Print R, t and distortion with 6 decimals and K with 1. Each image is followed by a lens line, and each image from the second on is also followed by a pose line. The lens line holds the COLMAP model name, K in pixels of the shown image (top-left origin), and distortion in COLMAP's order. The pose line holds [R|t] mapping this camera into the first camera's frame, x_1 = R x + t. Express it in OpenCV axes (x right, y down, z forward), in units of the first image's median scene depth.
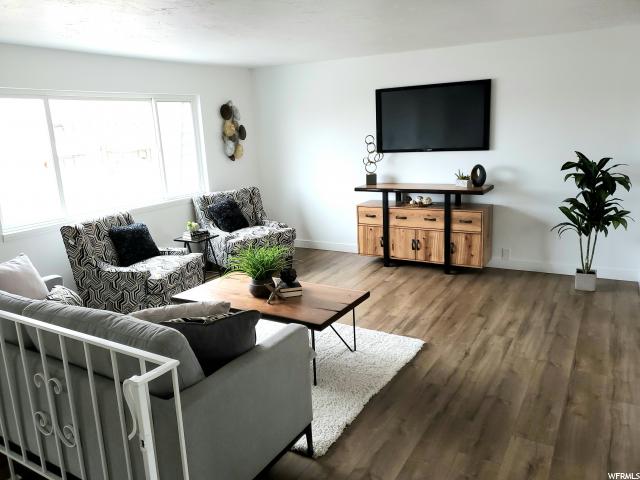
lens RADIAL K [[495.3, 0, 320.0], [0, 495.3, 240.0], [0, 0, 1]] dist [0.087928, -0.160728]
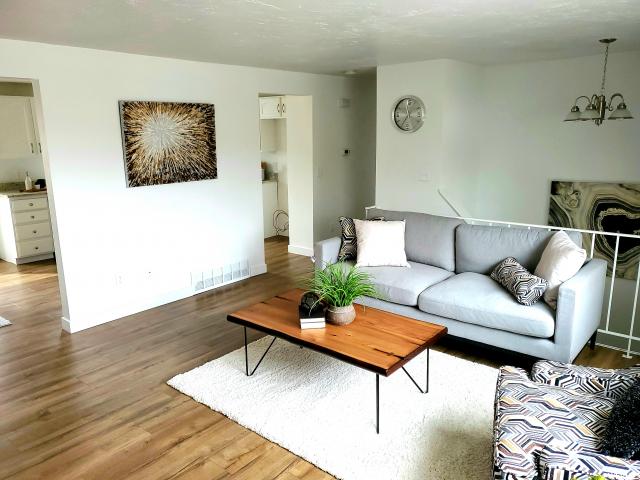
lens RADIAL K [[499.6, 0, 315.3], [0, 499.6, 242.9], [0, 0, 1]] dist [0.046446, -0.042685]
pose [[-0.985849, 0.025763, 0.165642, -0.281945], [0.094152, 0.902639, 0.419974, -0.499122], [-0.138695, 0.429626, -0.892292, 2.160614]]
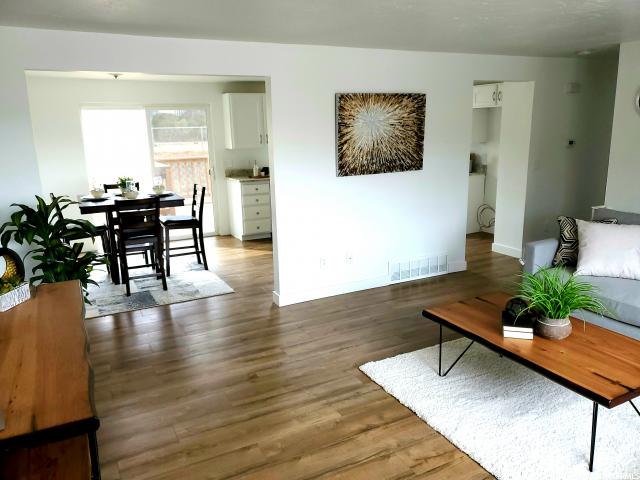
lens RADIAL K [[495.3, 0, 320.0], [0, 495.3, 240.0], [0, 0, 1]] dist [0.087928, -0.160728]
pose [[-0.852659, -0.050560, 0.520016, -0.261518], [0.176439, 0.908970, 0.377680, -0.488376], [-0.491774, 0.413783, -0.766121, 2.133007]]
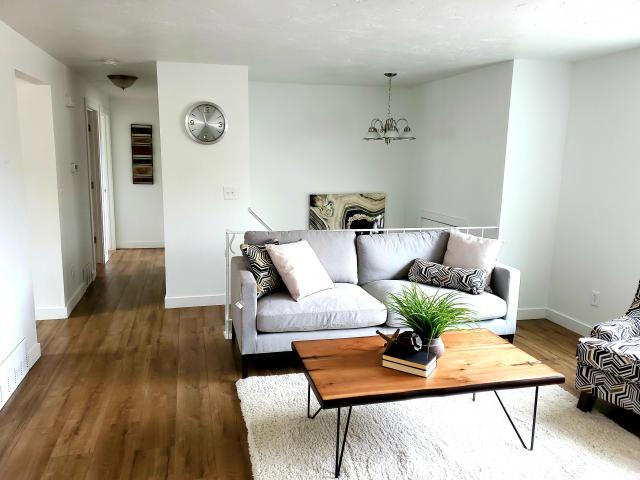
lens RADIAL K [[490.6, 0, 312.9], [0, 490.6, 246.2], [0, 0, 1]] dist [0.085390, -0.114977]
pose [[-0.710117, 0.163196, -0.684910, 0.615019], [-0.136132, 0.922588, 0.360970, -0.366462], [0.690798, 0.349569, -0.632929, 1.604232]]
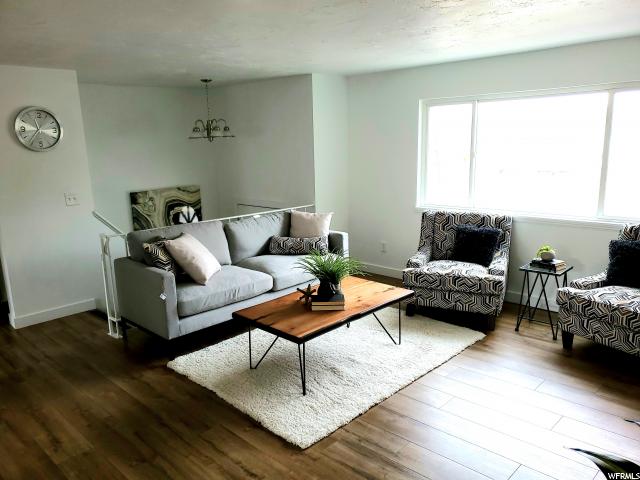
lens RADIAL K [[490.6, 0, 312.9], [0, 490.6, 246.2], [0, 0, 1]] dist [0.085390, -0.114977]
pose [[-0.238063, 0.260143, -0.935762, 1.047411], [-0.170272, 0.937362, 0.303906, -0.384141], [0.956208, 0.231683, -0.178856, 1.385440]]
